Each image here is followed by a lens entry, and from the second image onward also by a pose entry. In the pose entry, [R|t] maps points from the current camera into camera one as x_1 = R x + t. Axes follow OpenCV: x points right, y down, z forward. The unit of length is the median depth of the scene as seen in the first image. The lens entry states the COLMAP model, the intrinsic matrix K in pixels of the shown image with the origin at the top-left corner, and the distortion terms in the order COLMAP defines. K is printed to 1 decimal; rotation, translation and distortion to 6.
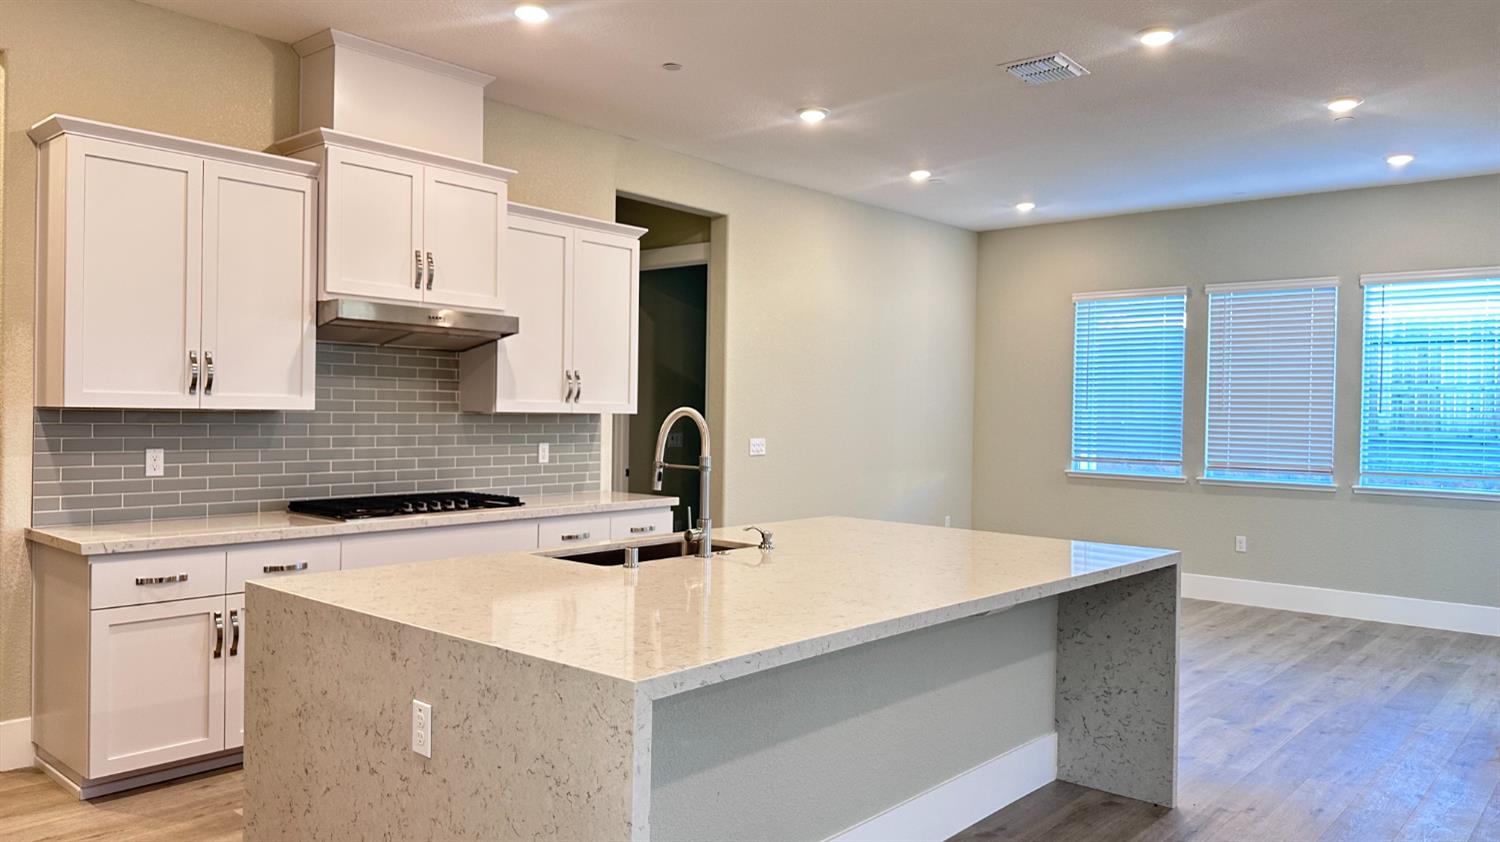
lens RADIAL K [[1049.5, 0, 745.9], [0, 1049.5, 419.3], [0, 0, 1]] dist [0.114396, -0.164273]
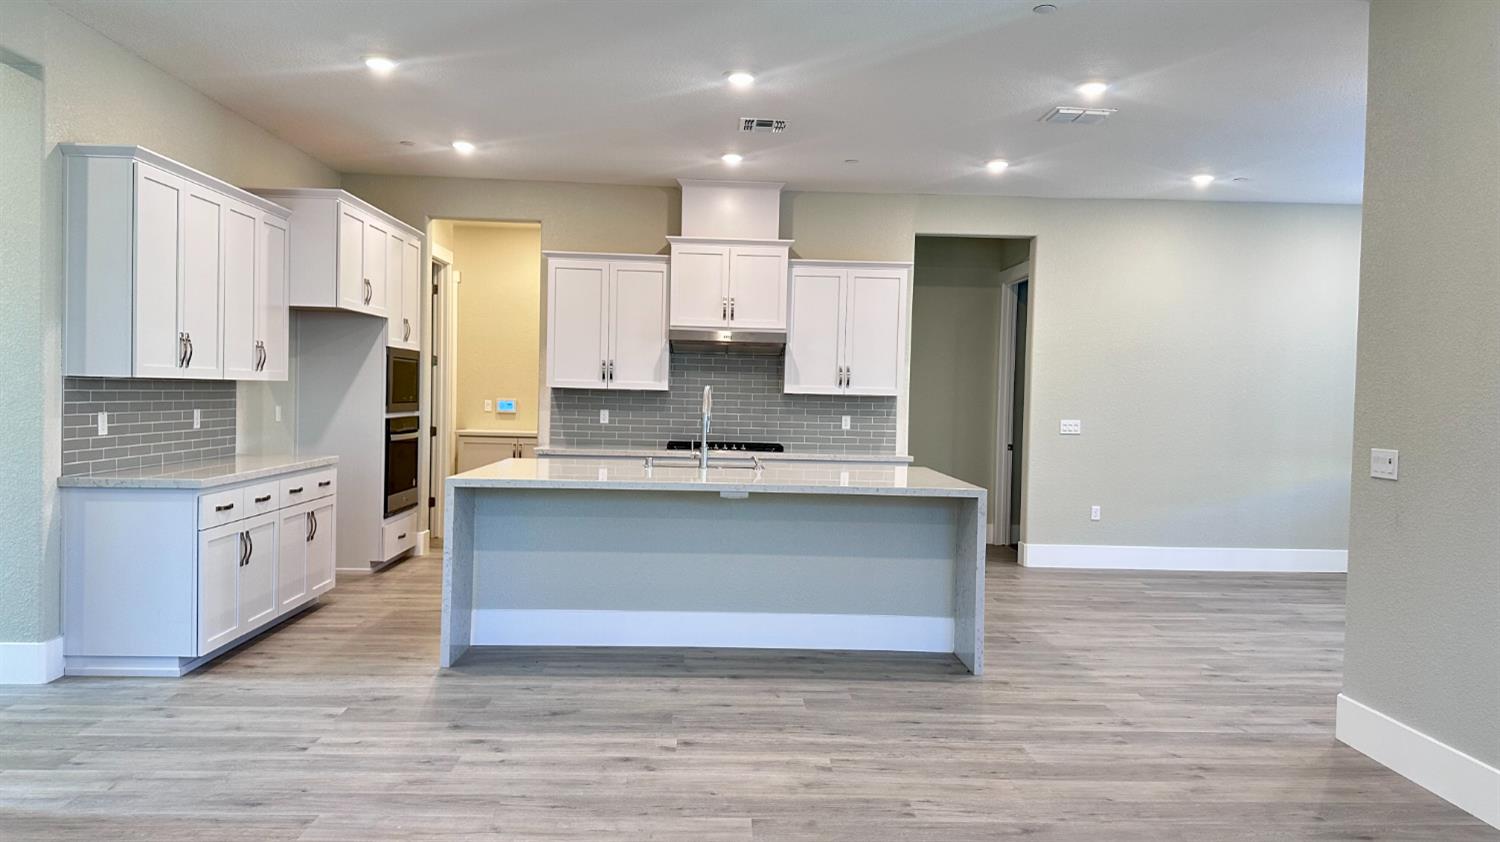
lens RADIAL K [[1049.5, 0, 745.9], [0, 1049.5, 419.3], [0, 0, 1]] dist [0.114396, -0.164273]
pose [[0.683979, 0.019669, -0.729236, 0.803585], [-0.019208, 0.999775, 0.008950, 0.017802], [0.729249, 0.007885, 0.684203, -0.107409]]
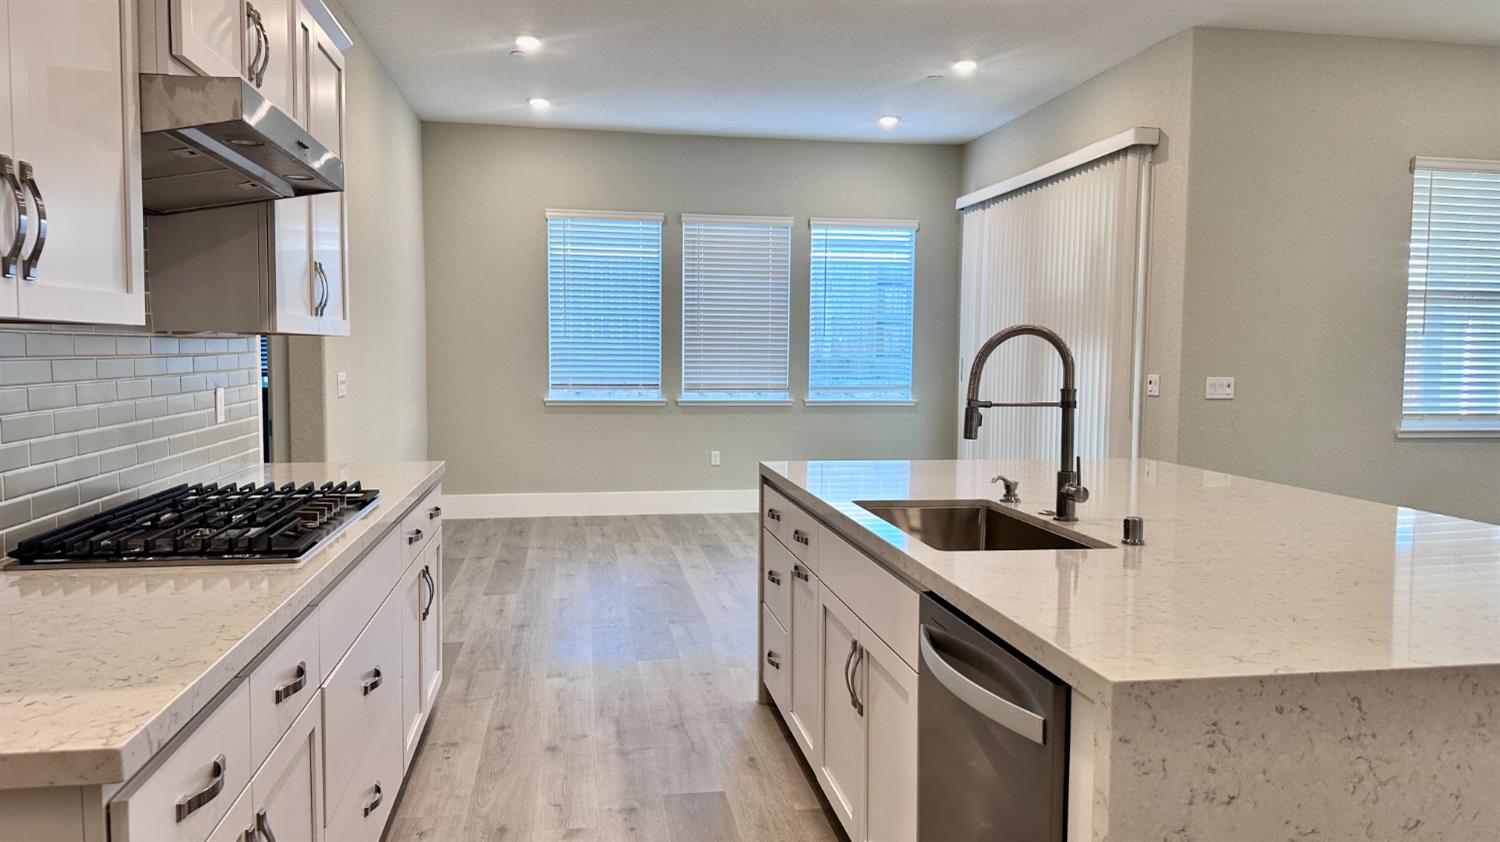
lens RADIAL K [[1049.5, 0, 745.9], [0, 1049.5, 419.3], [0, 0, 1]] dist [0.114396, -0.164273]
pose [[0.637127, -0.060542, 0.768377, -0.464158], [0.007469, 0.997348, 0.072390, -0.000019], [-0.770722, -0.040382, 0.635890, 0.412487]]
